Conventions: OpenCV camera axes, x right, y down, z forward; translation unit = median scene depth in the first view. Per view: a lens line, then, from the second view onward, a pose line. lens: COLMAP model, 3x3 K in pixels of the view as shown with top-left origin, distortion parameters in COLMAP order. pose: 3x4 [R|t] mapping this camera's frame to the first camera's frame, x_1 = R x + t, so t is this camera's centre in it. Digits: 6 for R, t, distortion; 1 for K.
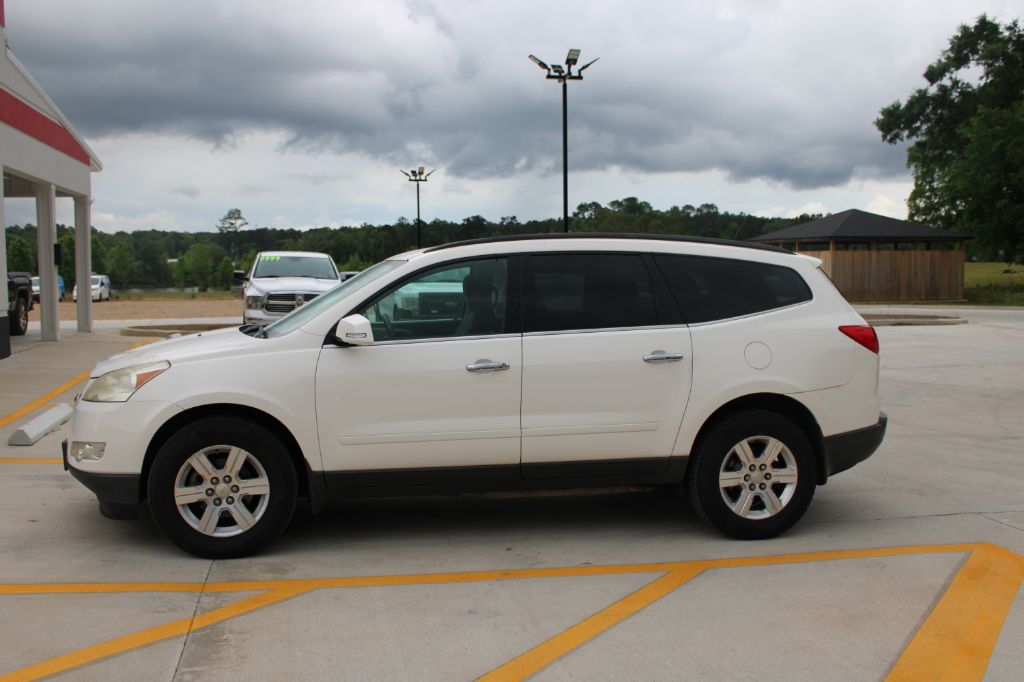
lens RADIAL K [[983.5, 0, 503.6], [0, 983.5, 330.2], [0, 0, 1]] dist [-0.146490, 0.153772]
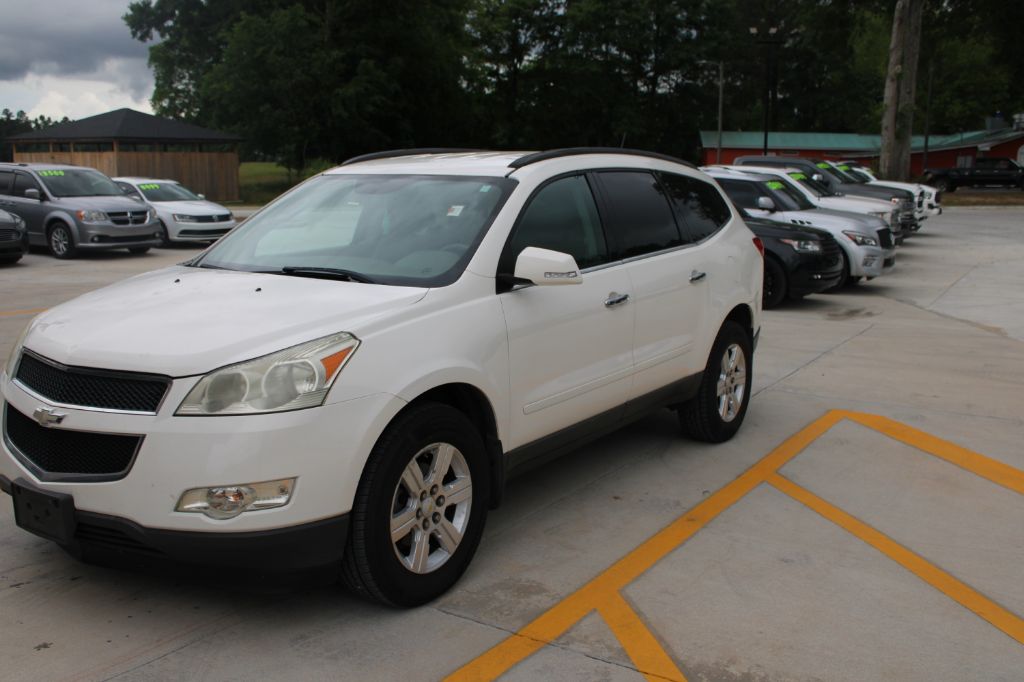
lens RADIAL K [[983.5, 0, 503.6], [0, 983.5, 330.2], [0, 0, 1]] dist [-0.146490, 0.153772]
pose [[0.701567, -0.104274, 0.704933, -0.688787], [0.031488, 0.992806, 0.115519, -0.039858], [-0.711907, -0.058847, 0.699804, 0.438509]]
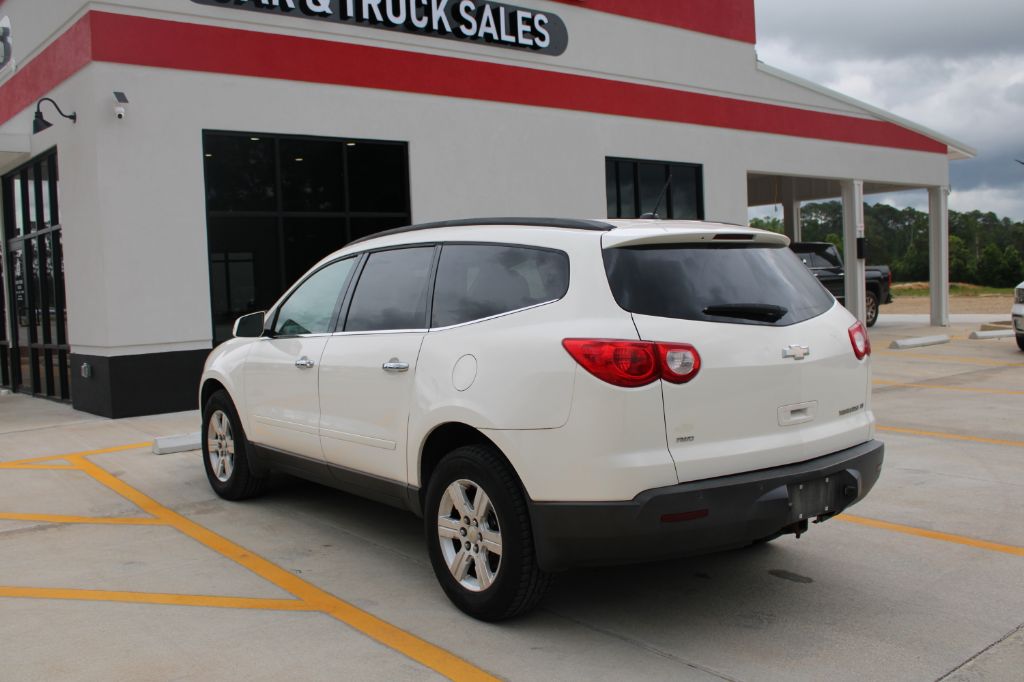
lens RADIAL K [[983.5, 0, 503.6], [0, 983.5, 330.2], [0, 0, 1]] dist [-0.146490, 0.153772]
pose [[0.451403, 0.030064, -0.891814, 0.967733], [-0.021914, 0.999504, 0.022602, -0.025175], [0.892051, 0.009340, 0.451838, 0.697023]]
